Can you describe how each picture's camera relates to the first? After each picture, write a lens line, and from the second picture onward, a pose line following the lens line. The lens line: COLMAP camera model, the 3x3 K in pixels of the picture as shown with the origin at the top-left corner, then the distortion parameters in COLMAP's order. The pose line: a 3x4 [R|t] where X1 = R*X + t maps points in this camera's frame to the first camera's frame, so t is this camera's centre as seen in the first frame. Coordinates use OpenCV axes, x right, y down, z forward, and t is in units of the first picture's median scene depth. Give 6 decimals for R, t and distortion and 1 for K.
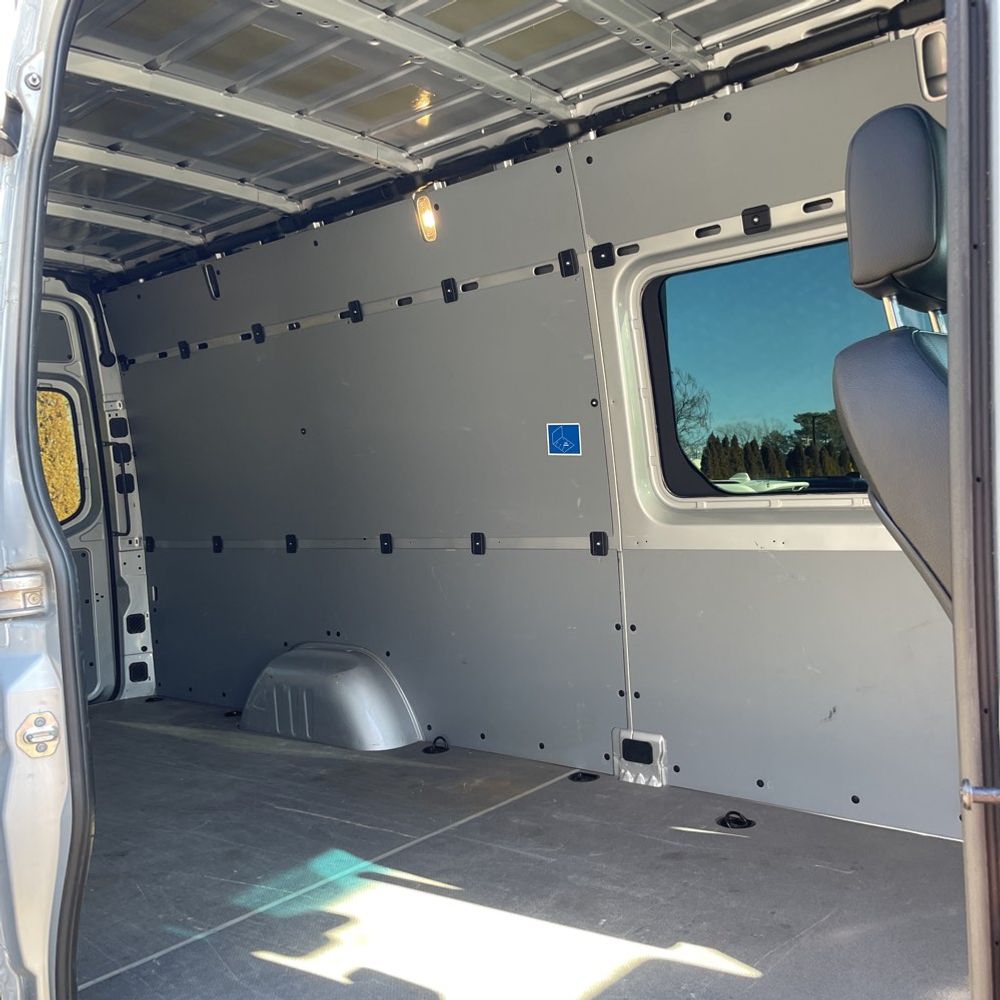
lens RADIAL K [[1004.3, 0, 502.2], [0, 1004.3, 517.6], [0, 0, 1]] dist [0.071697, -0.102428]
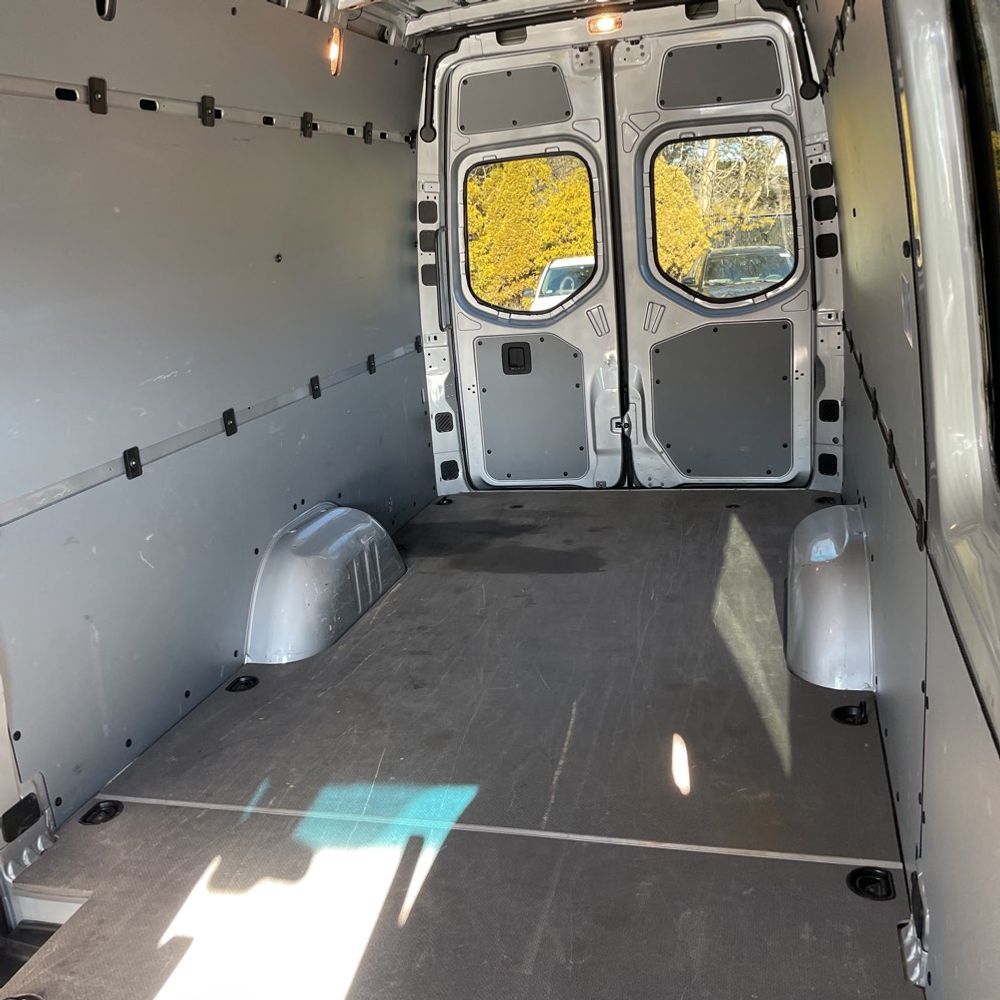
lens RADIAL K [[1002.1, 0, 500.0], [0, 1002.1, 500.0], [0, 0, 1]] dist [0.093684, -0.128916]
pose [[0.437628, 0.266374, -0.858794, 0.432427], [0.020714, 0.951871, 0.305800, -0.144639], [0.898918, -0.151615, 0.411047, 0.576114]]
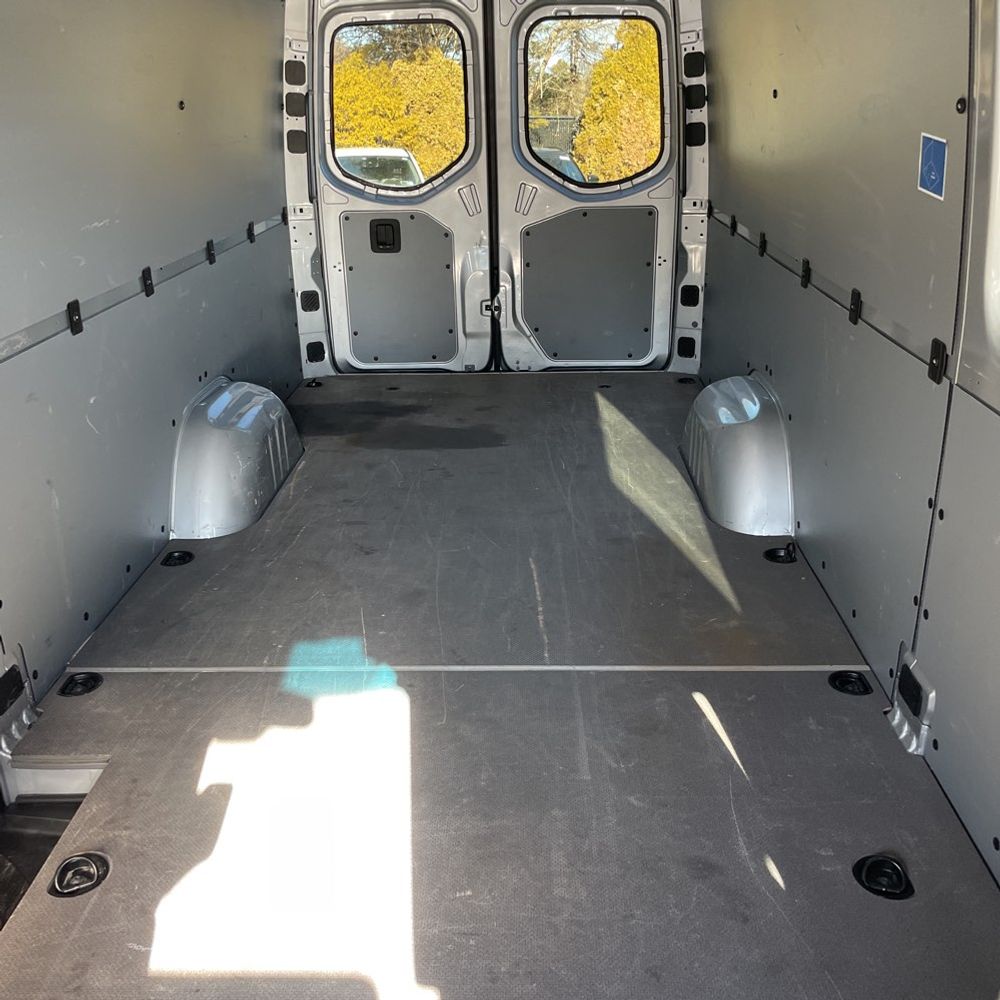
lens RADIAL K [[1002.1, 0, 500.0], [0, 1002.1, 500.0], [0, 0, 1]] dist [0.093684, -0.128916]
pose [[0.631944, 0.329288, -0.701581, 0.367295], [-0.048796, 0.920359, 0.388019, -0.113292], [0.773476, -0.210972, 0.597683, 0.416998]]
